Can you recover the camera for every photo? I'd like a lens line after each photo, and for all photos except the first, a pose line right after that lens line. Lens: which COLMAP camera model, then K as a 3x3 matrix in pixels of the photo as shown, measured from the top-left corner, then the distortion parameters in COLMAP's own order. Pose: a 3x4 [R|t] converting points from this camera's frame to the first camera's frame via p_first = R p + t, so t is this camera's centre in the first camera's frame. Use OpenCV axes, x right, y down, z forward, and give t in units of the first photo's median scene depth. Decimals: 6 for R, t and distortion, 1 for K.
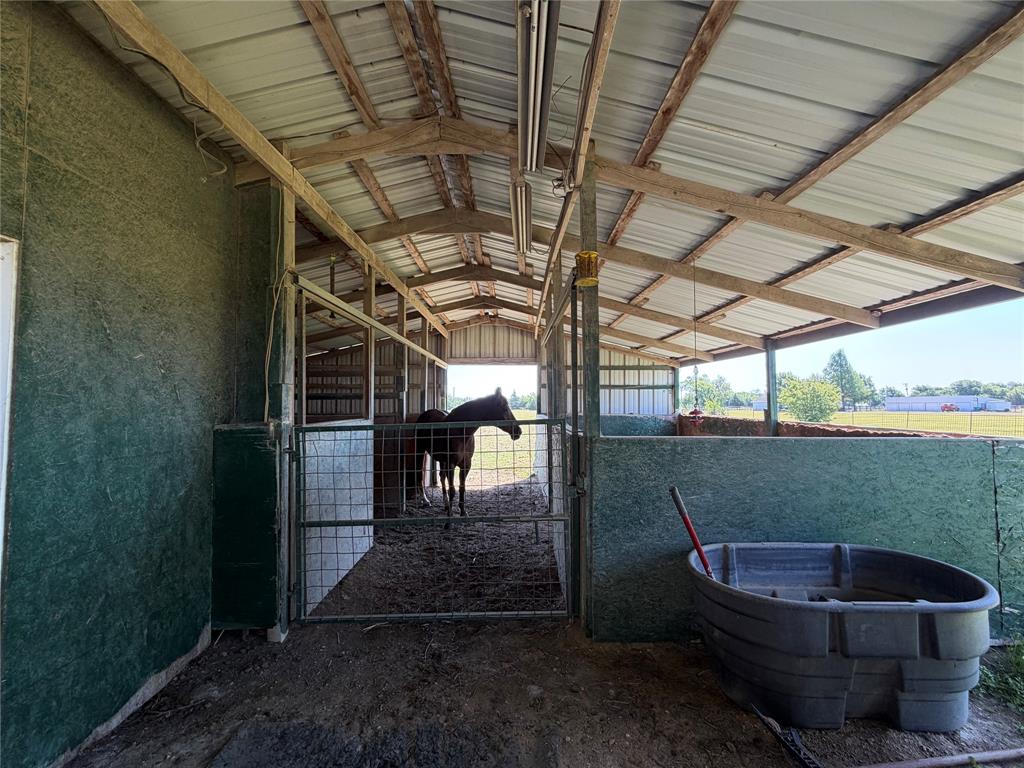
lens RADIAL K [[416.9, 0, 510.8], [0, 416.9, 384.8], [0, 0, 1]] dist [-0.004041, 0.000775]
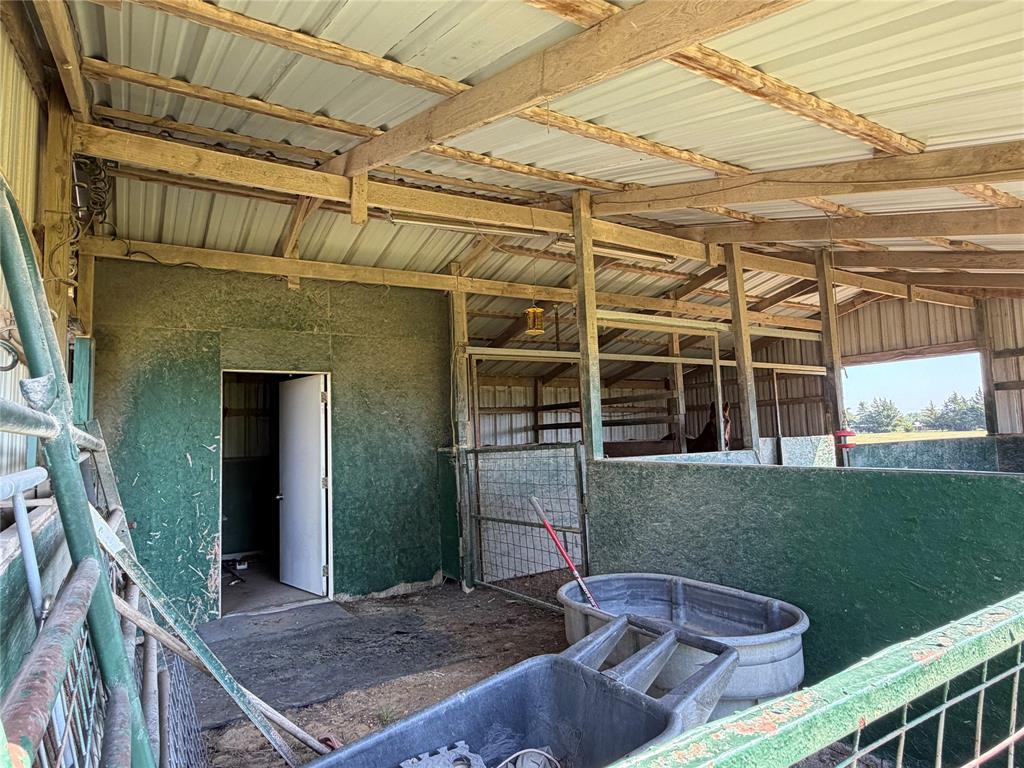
lens RADIAL K [[600.4, 0, 512.3], [0, 600.4, 385.1], [0, 0, 1]] dist [0.004440, 0.000144]
pose [[0.541117, -0.087729, -0.836359, 1.540067], [0.070713, 0.995768, -0.058699, 0.008635], [0.837969, -0.027379, 0.545031, -0.029153]]
